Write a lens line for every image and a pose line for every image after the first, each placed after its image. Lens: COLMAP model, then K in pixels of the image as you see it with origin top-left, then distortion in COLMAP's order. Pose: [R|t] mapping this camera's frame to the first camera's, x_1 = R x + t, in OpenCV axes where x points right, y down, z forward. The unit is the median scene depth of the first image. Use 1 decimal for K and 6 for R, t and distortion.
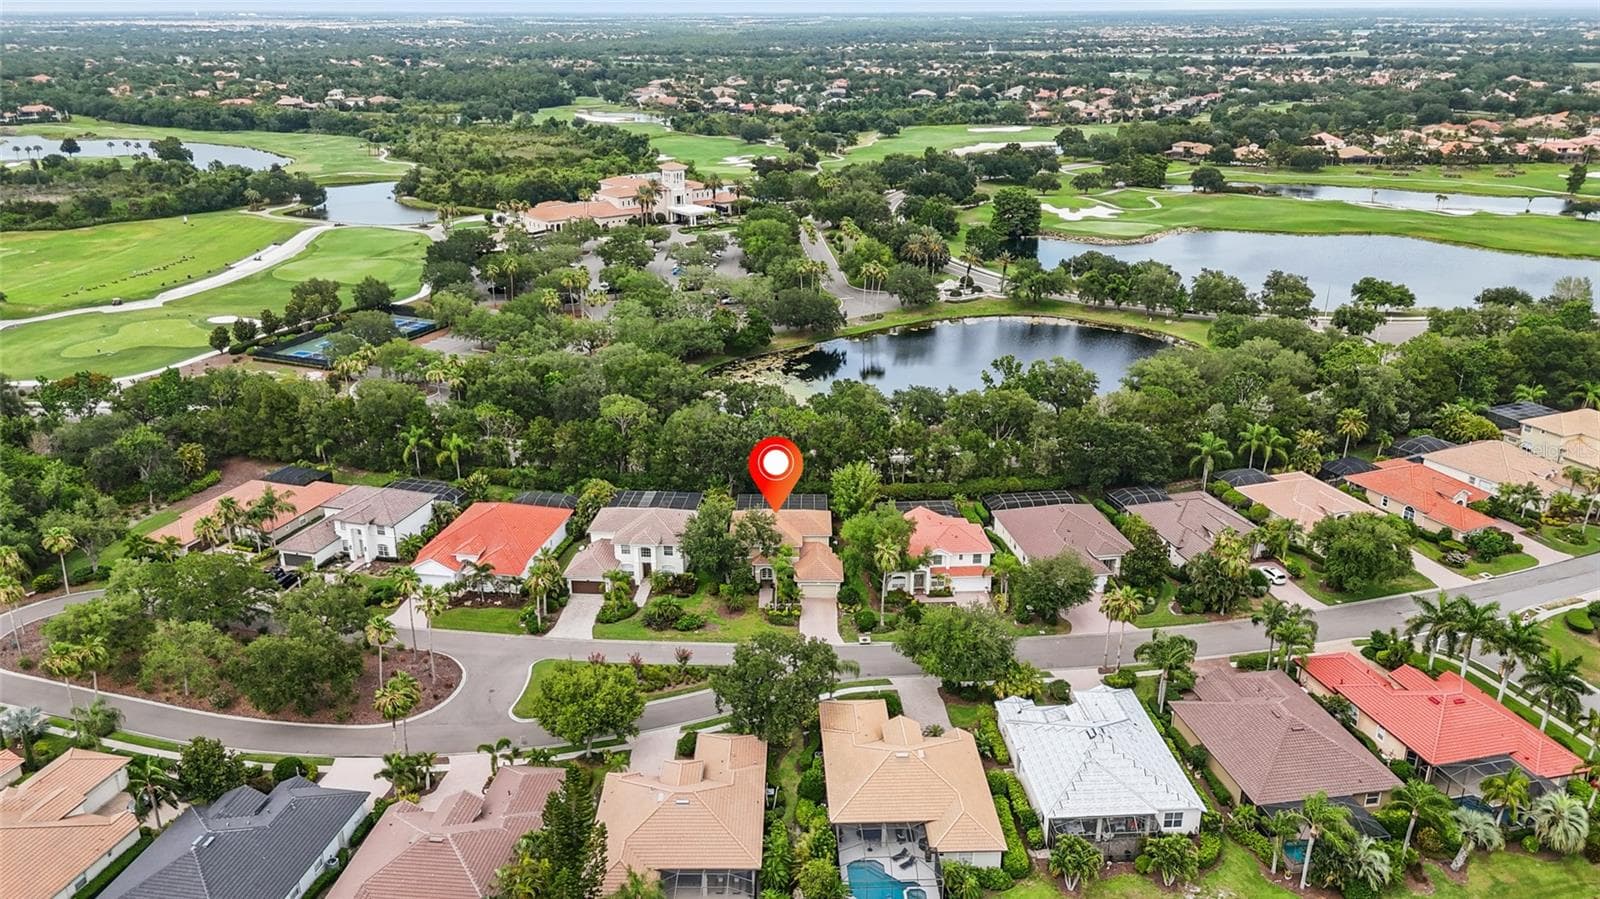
lens RADIAL K [[1178.5, 0, 800.0], [0, 1178.5, 449.5], [0, 0, 1]] dist [0.057945, -0.067261]
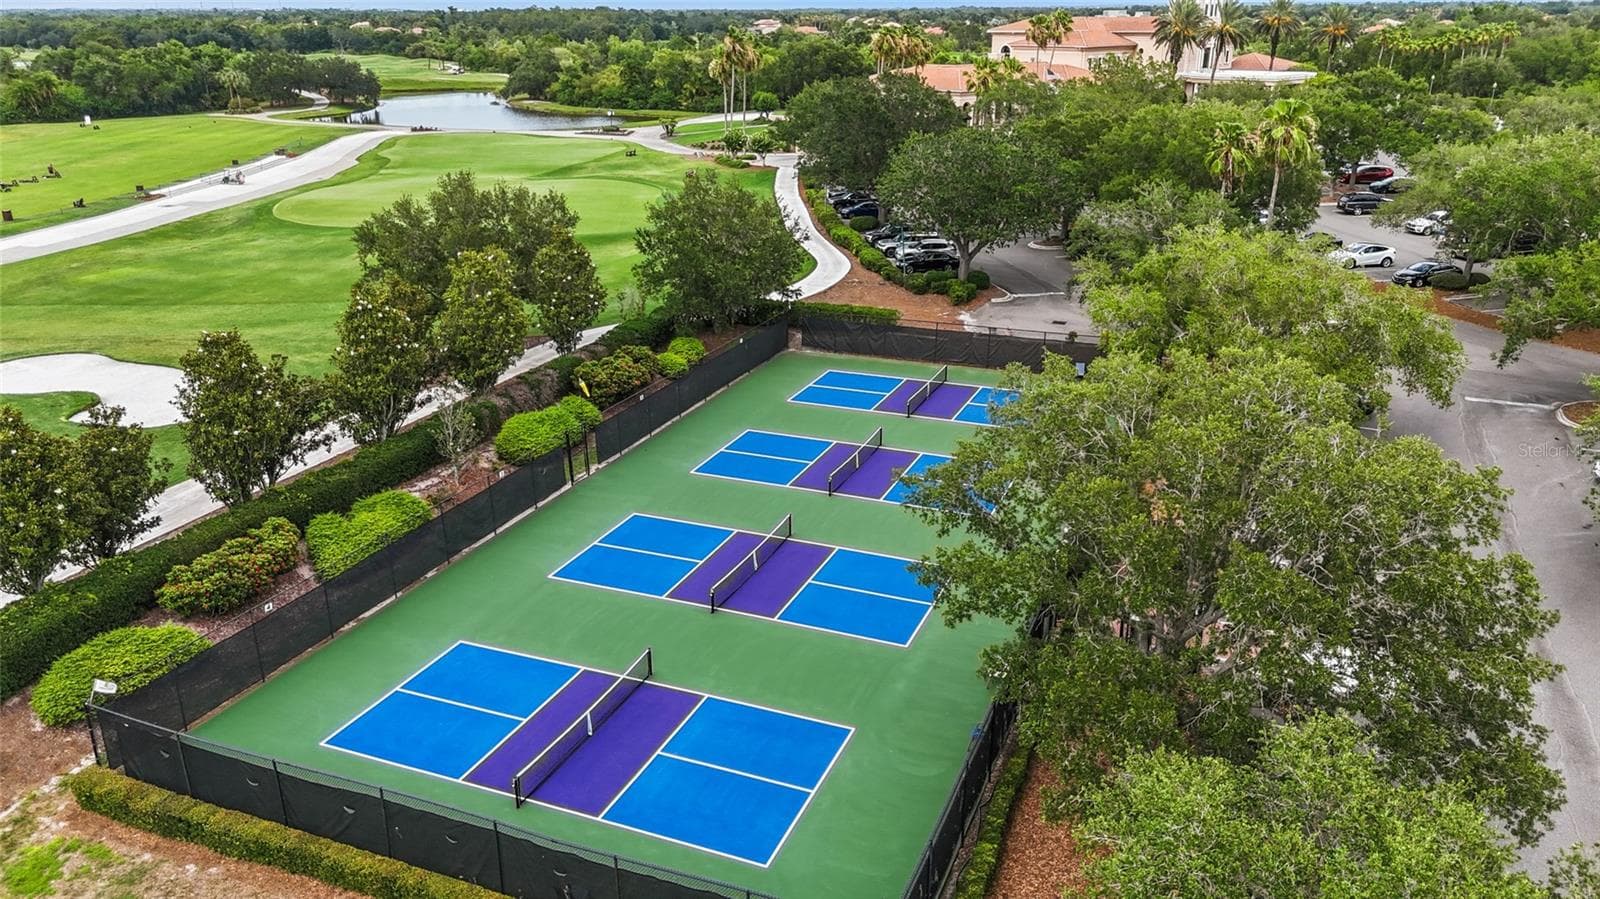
lens RADIAL K [[1178.5, 0, 800.0], [0, 1178.5, 449.5], [0, 0, 1]] dist [0.057945, -0.067261]
pose [[0.999980, -0.002882, -0.005676, -0.366364], [0.002872, 0.999994, -0.001908, -0.099562], [0.005681, 0.001892, 0.999982, 0.832384]]
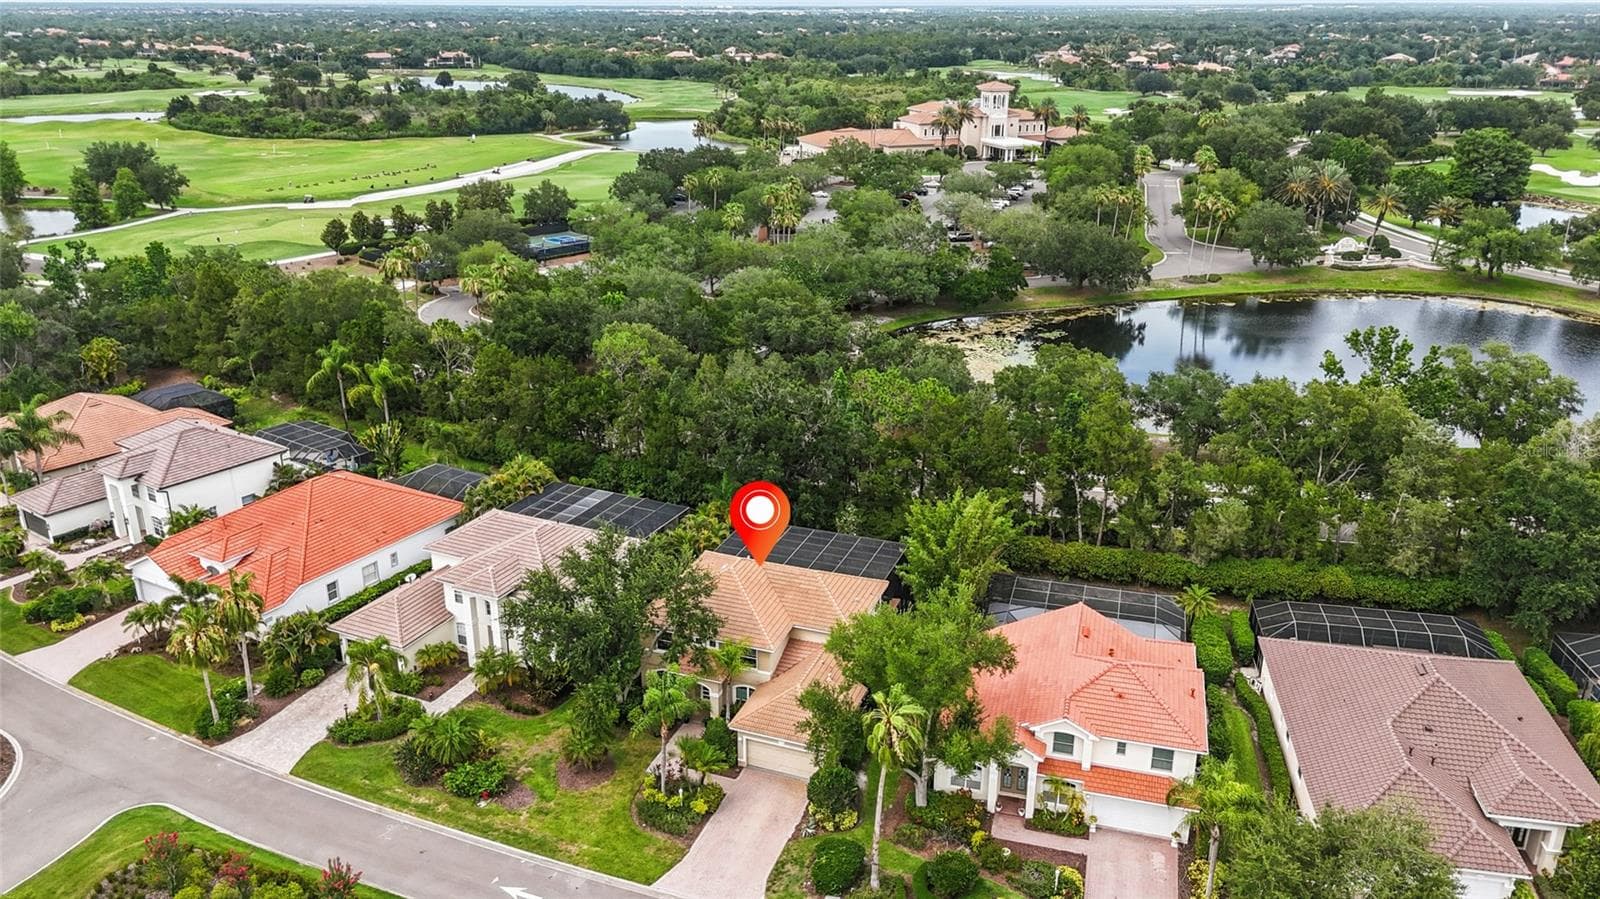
lens RADIAL K [[1178.5, 0, 800.0], [0, 1178.5, 449.5], [0, 0, 1]] dist [0.057945, -0.067261]
pose [[0.934246, 0.124074, -0.334350, 0.094051], [-0.124183, 0.992034, 0.021138, -0.004604], [0.334309, 0.021773, 0.942212, 0.338136]]
